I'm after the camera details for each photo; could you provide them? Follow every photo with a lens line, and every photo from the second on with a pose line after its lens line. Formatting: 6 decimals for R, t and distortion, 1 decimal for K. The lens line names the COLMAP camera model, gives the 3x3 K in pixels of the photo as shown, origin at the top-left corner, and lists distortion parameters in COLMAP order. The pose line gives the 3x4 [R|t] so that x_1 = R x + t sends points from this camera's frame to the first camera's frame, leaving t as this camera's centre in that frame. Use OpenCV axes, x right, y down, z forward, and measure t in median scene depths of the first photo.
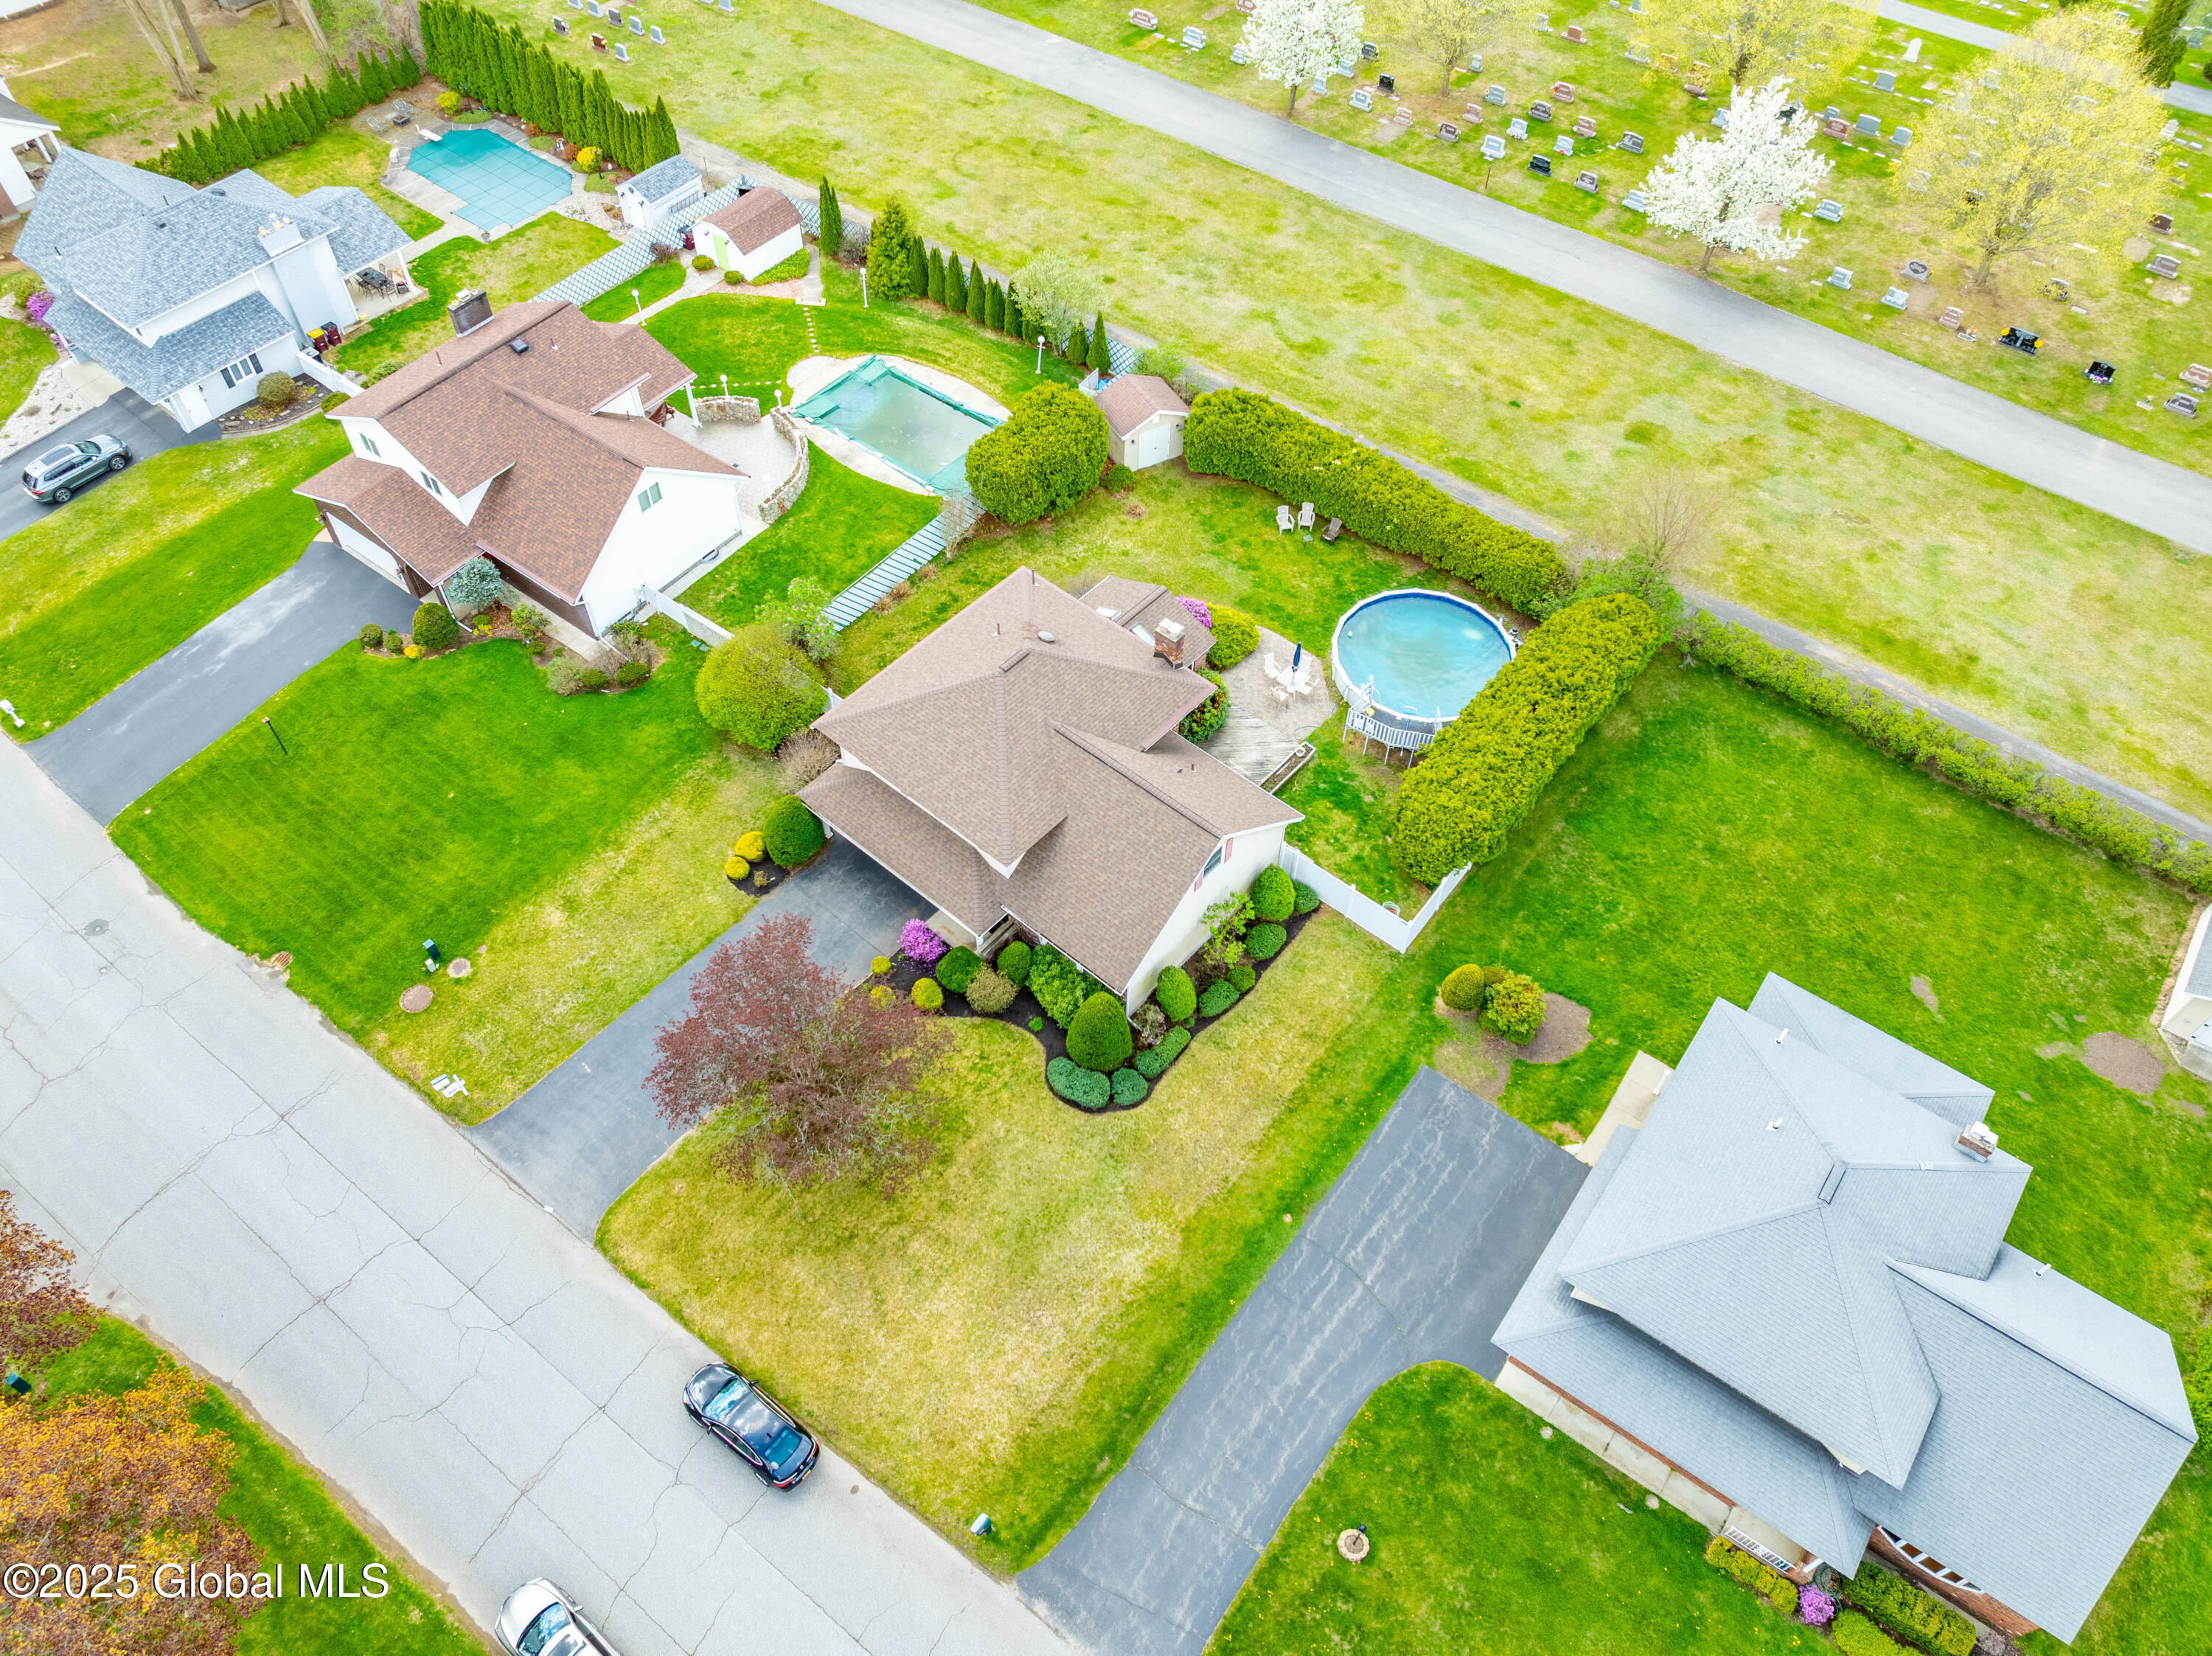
lens RADIAL K [[1534.1, 0, 1081.5], [0, 1534.1, 834.0], [0, 0, 1]] dist [-0.033808, -0.000728]
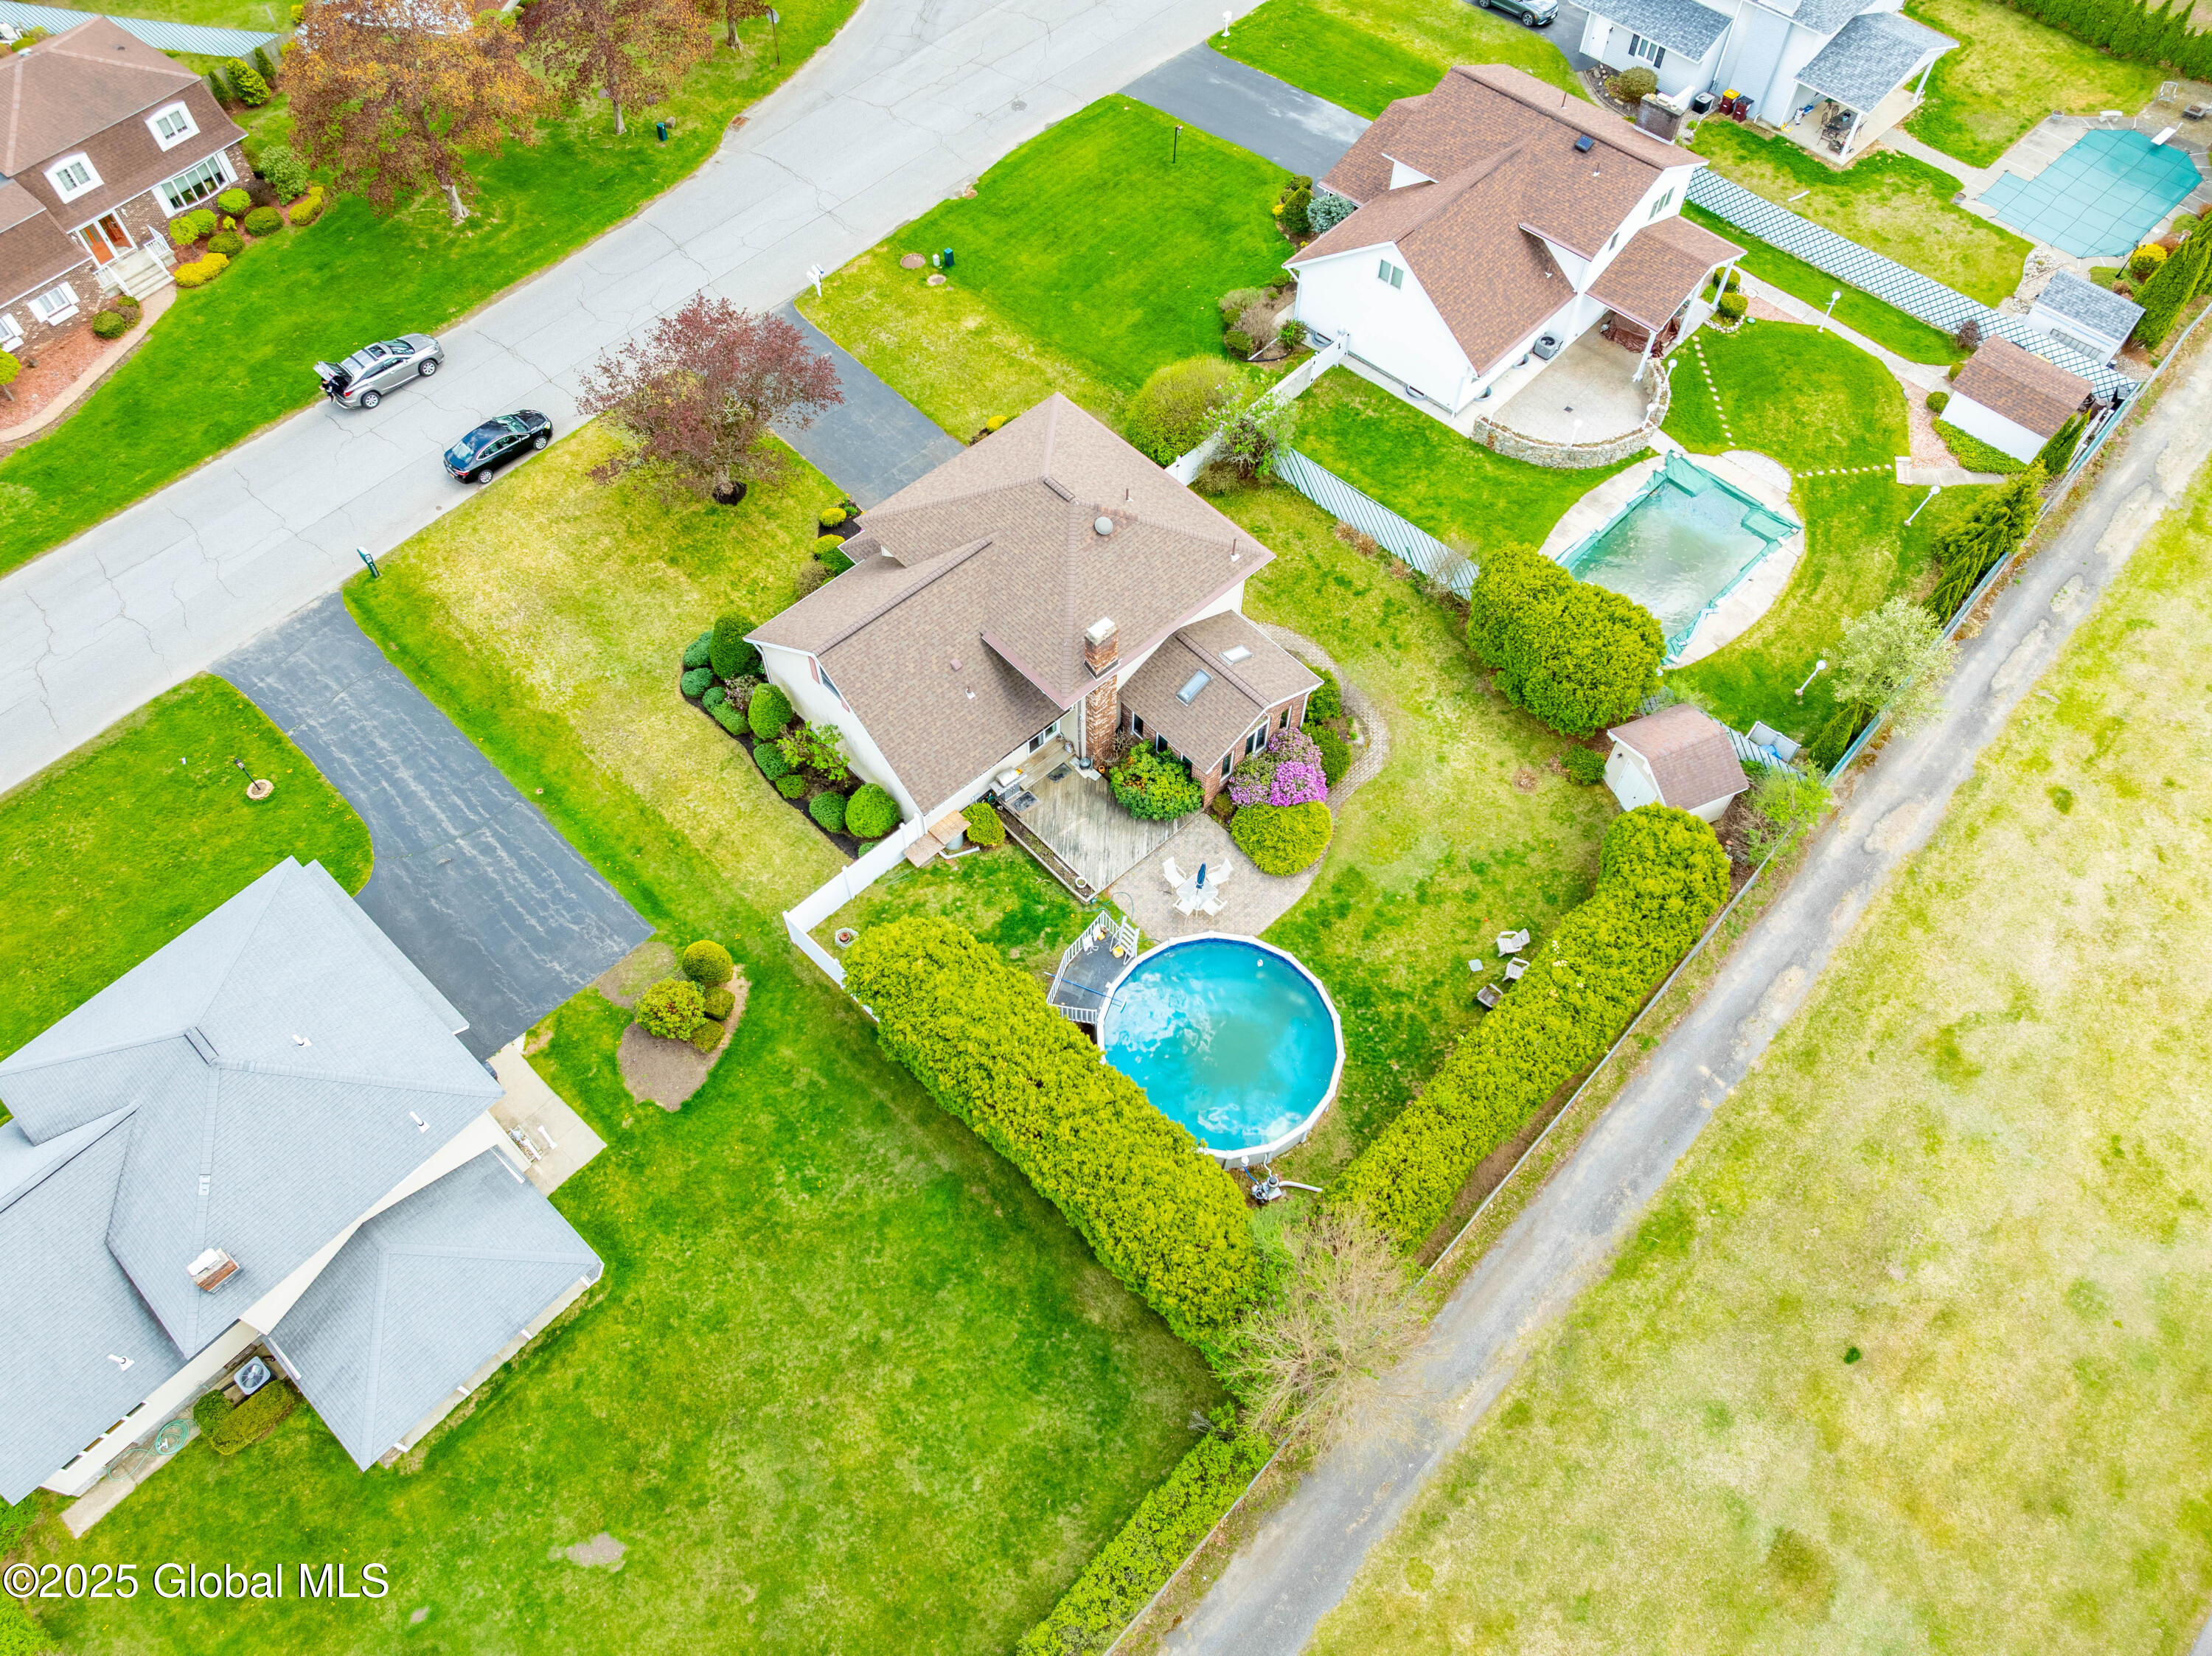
lens RADIAL K [[1548.3, 0, 1091.7], [0, 1548.3, 821.8], [0, 0, 1]] dist [-0.043277, 0.017244]
pose [[-0.102895, 0.833741, -0.542484, 0.529967], [-0.783972, 0.267693, 0.560114, -0.500485], [0.612209, 0.482925, 0.626086, 0.418415]]
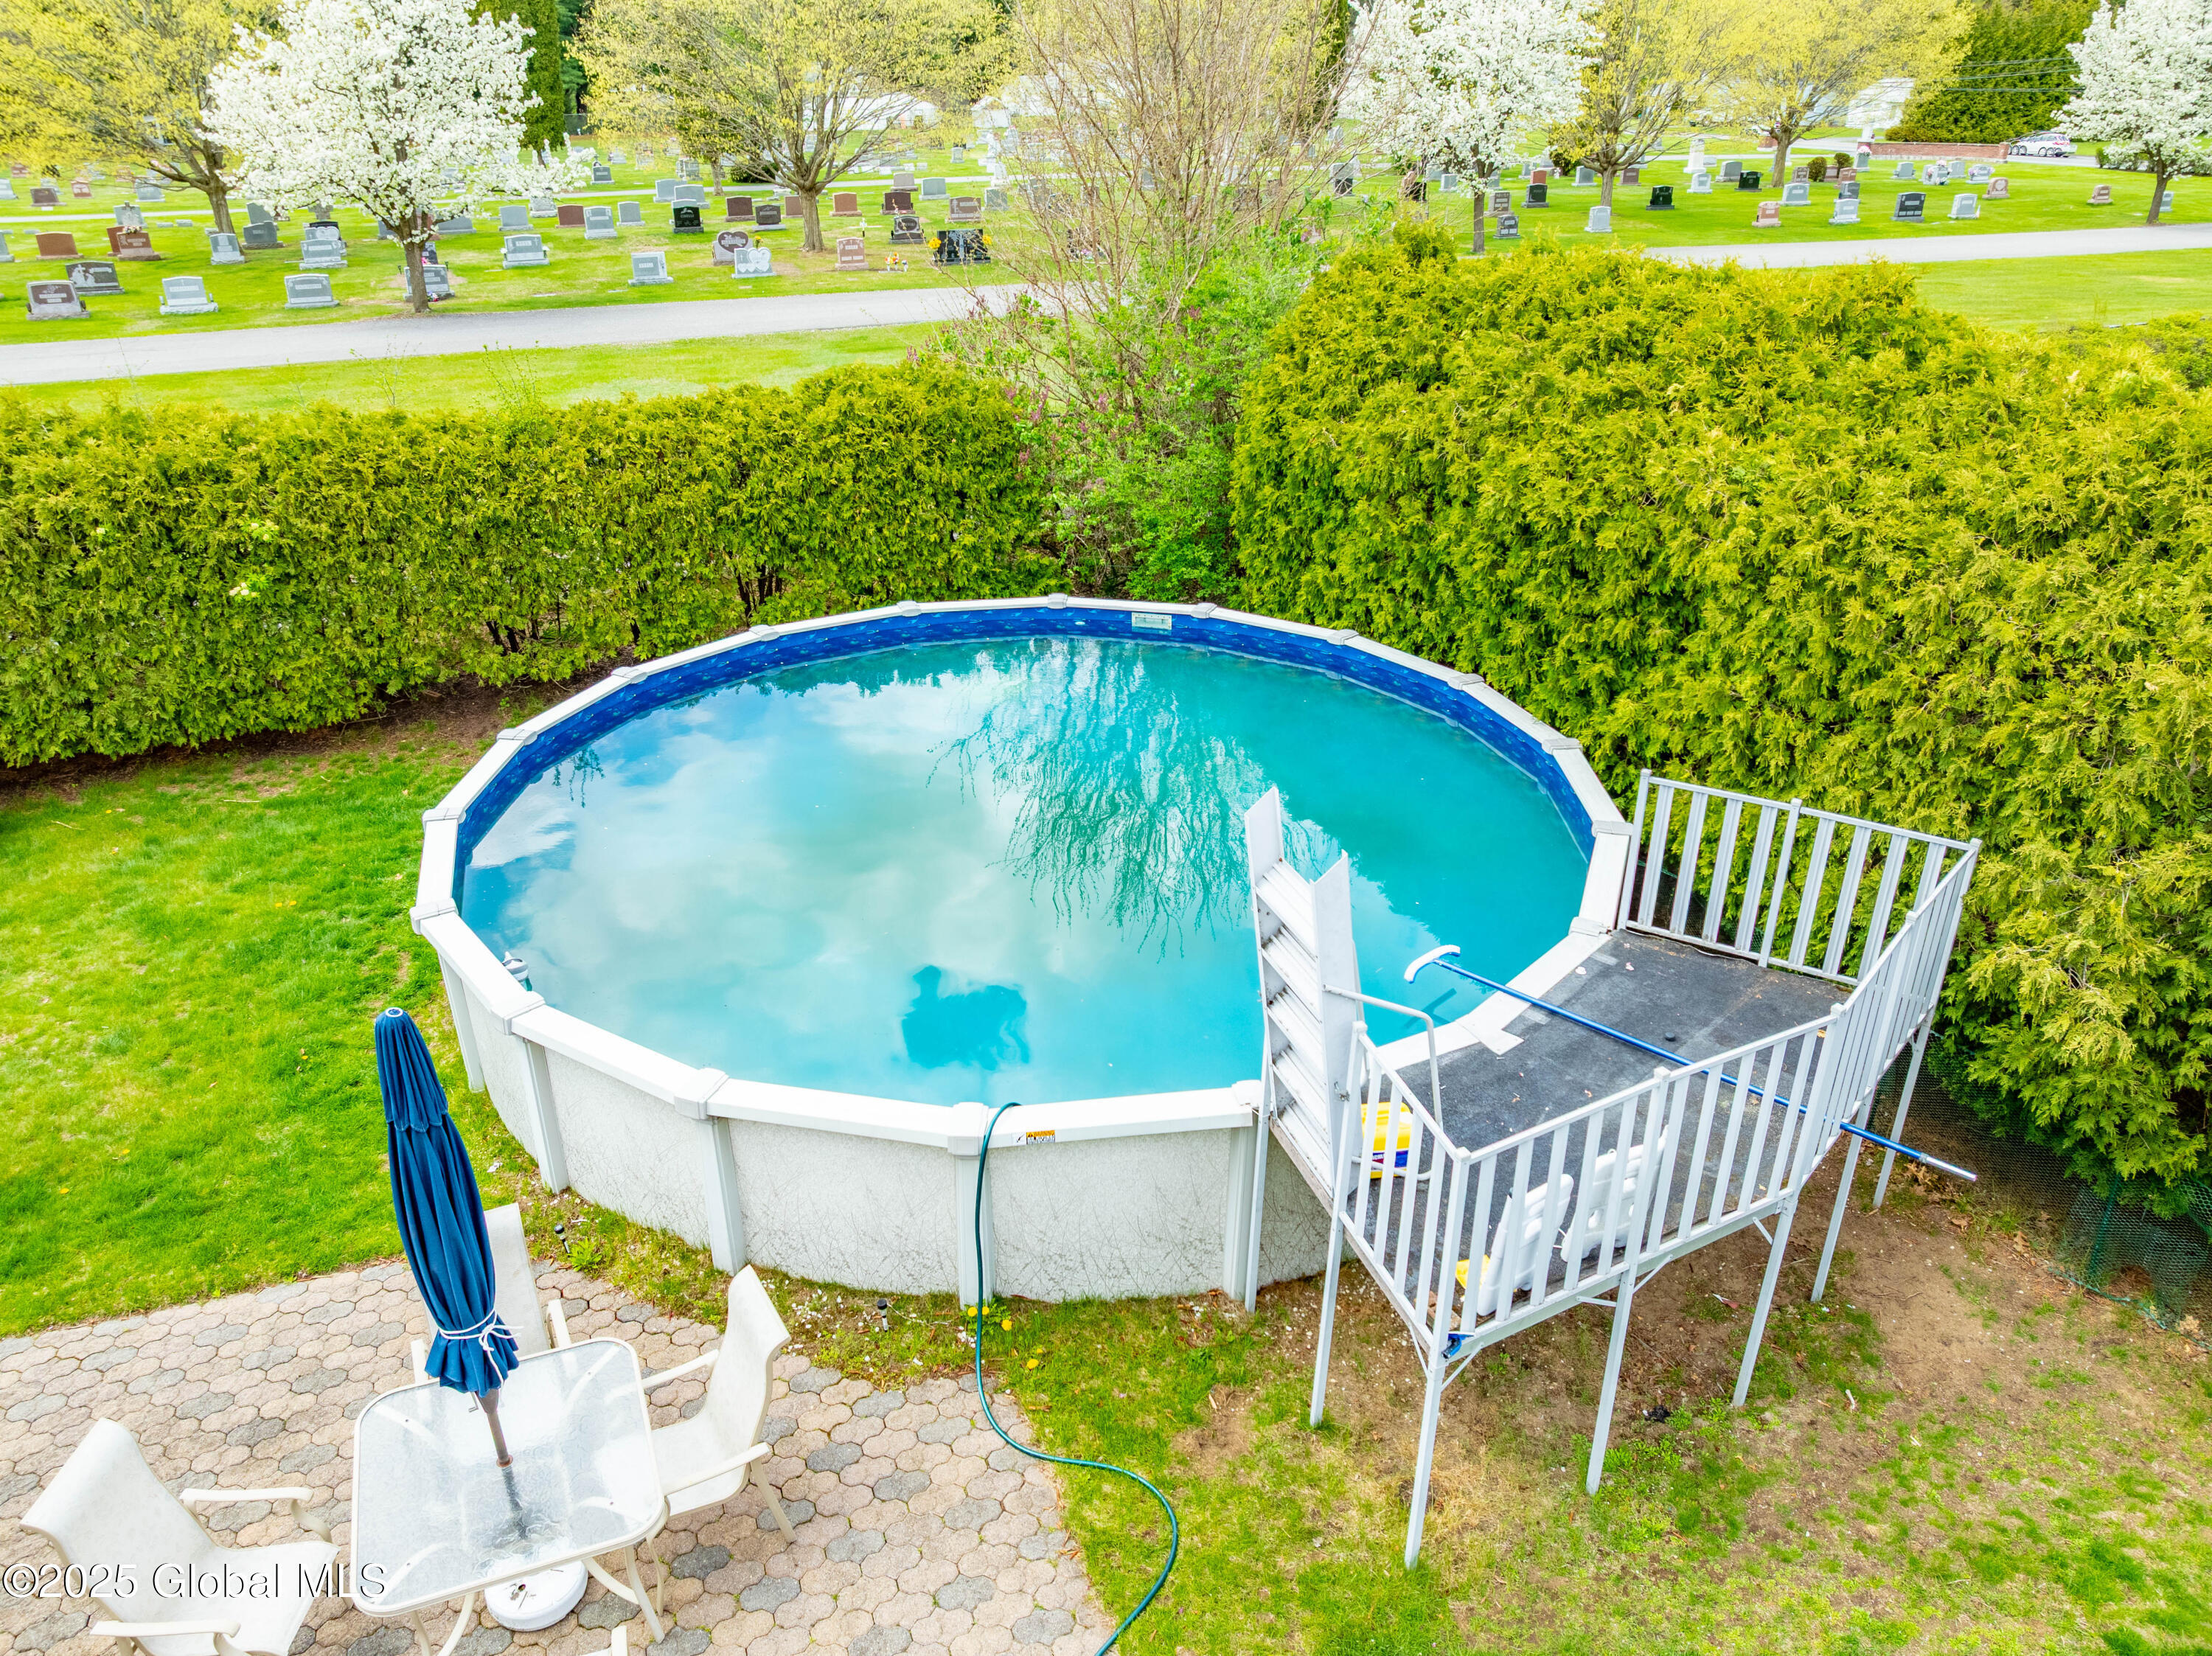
lens RADIAL K [[1548.3, 0, 1091.7], [0, 1548.3, 821.8], [0, 0, 1]] dist [-0.043277, 0.017244]
pose [[0.488369, -0.385843, 0.782701, 0.094417], [0.692082, 0.717583, -0.078085, -0.093540], [-0.531524, 0.579828, 0.617481, 0.862282]]
